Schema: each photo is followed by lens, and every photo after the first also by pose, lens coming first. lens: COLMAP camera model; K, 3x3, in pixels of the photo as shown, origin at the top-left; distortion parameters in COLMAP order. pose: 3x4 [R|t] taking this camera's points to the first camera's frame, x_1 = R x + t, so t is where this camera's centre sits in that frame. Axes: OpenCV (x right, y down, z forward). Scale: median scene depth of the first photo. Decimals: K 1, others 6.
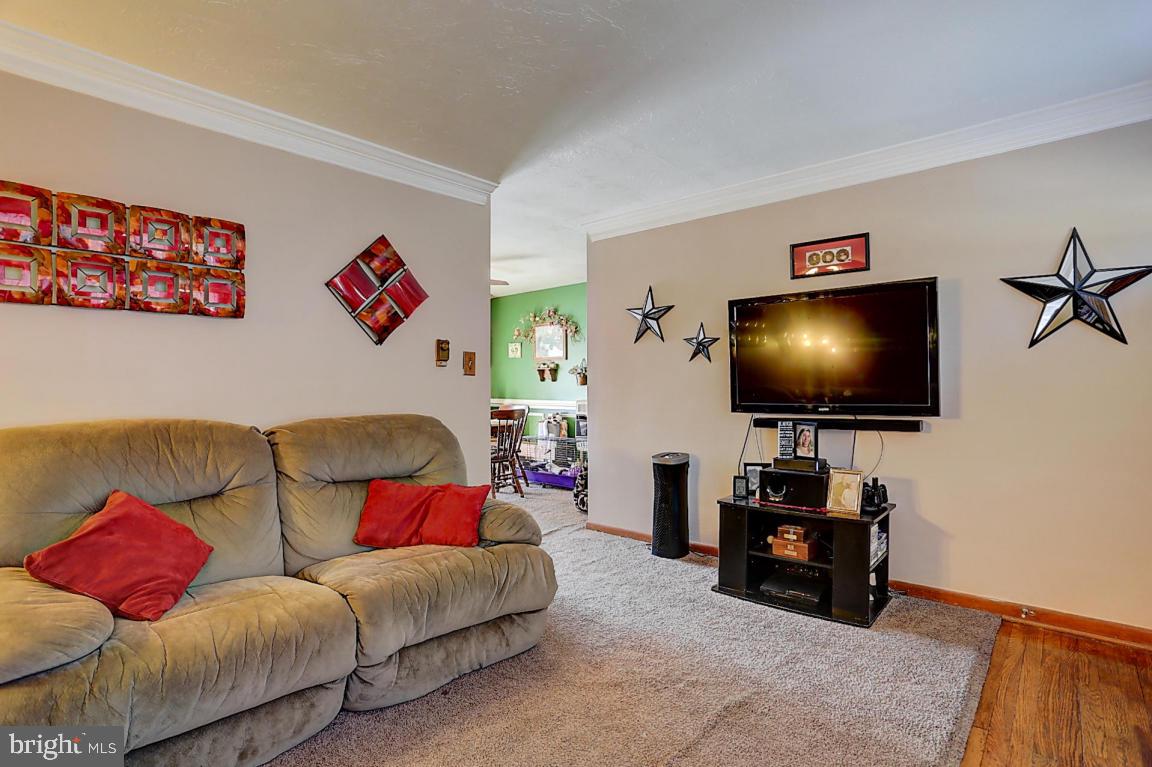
lens RADIAL K [[580.6, 0, 581.2], [0, 580.6, 388.4], [0, 0, 1]] dist [-0.054903, 0.030121]
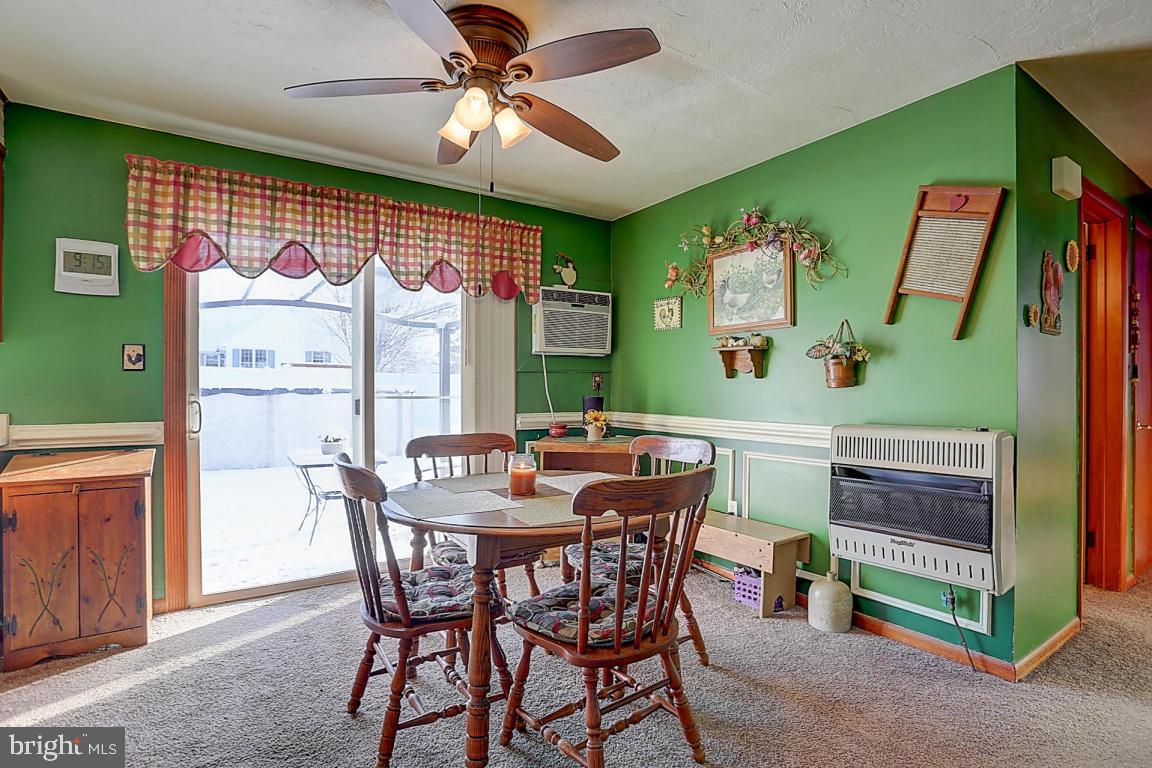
lens RADIAL K [[580.6, 0, 581.2], [0, 580.6, 388.9], [0, 0, 1]] dist [-0.054903, 0.030121]
pose [[0.970605, 0.007170, -0.240572, -0.071983], [-0.006695, 0.999974, 0.002789, -0.003997], [0.240585, -0.001097, 0.970627, 0.545844]]
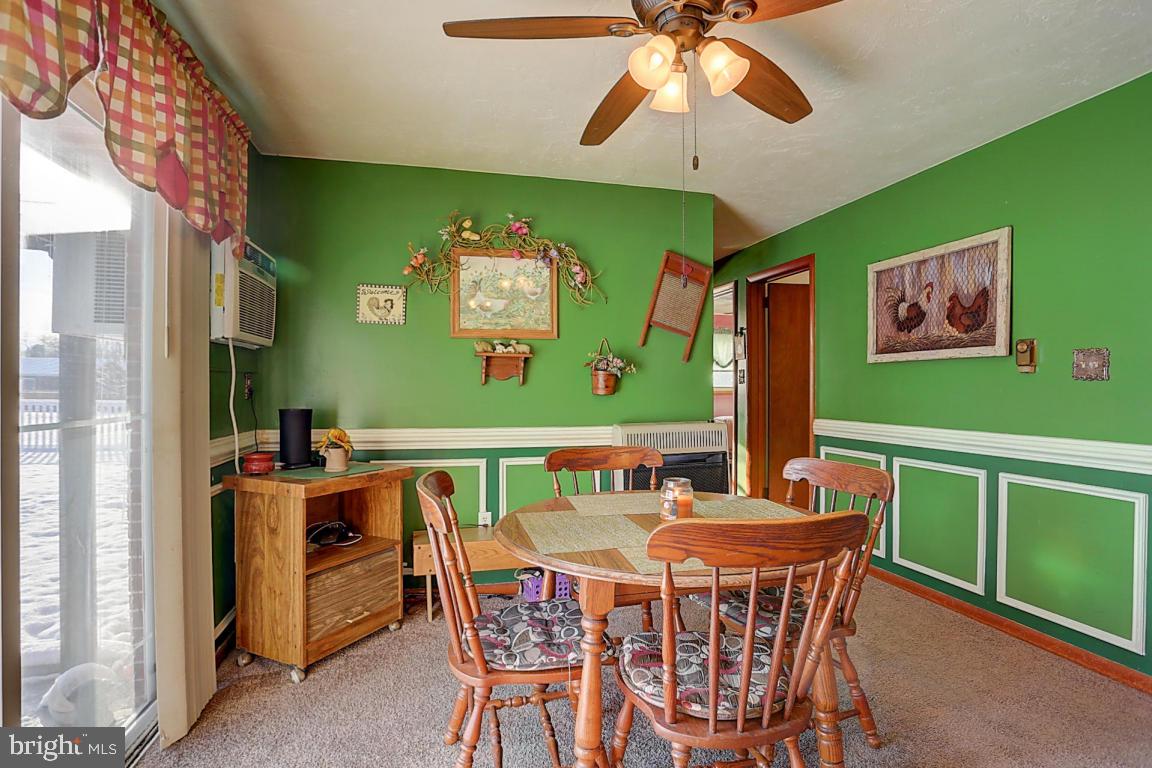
lens RADIAL K [[580.6, 0, 581.2], [0, 580.6, 388.9], [0, 0, 1]] dist [-0.054903, 0.030121]
pose [[0.559628, 0.011495, 0.828664, -0.387947], [-0.002230, 0.999921, -0.012365, -0.003507], [-0.828741, 0.005072, 0.559610, 0.710009]]
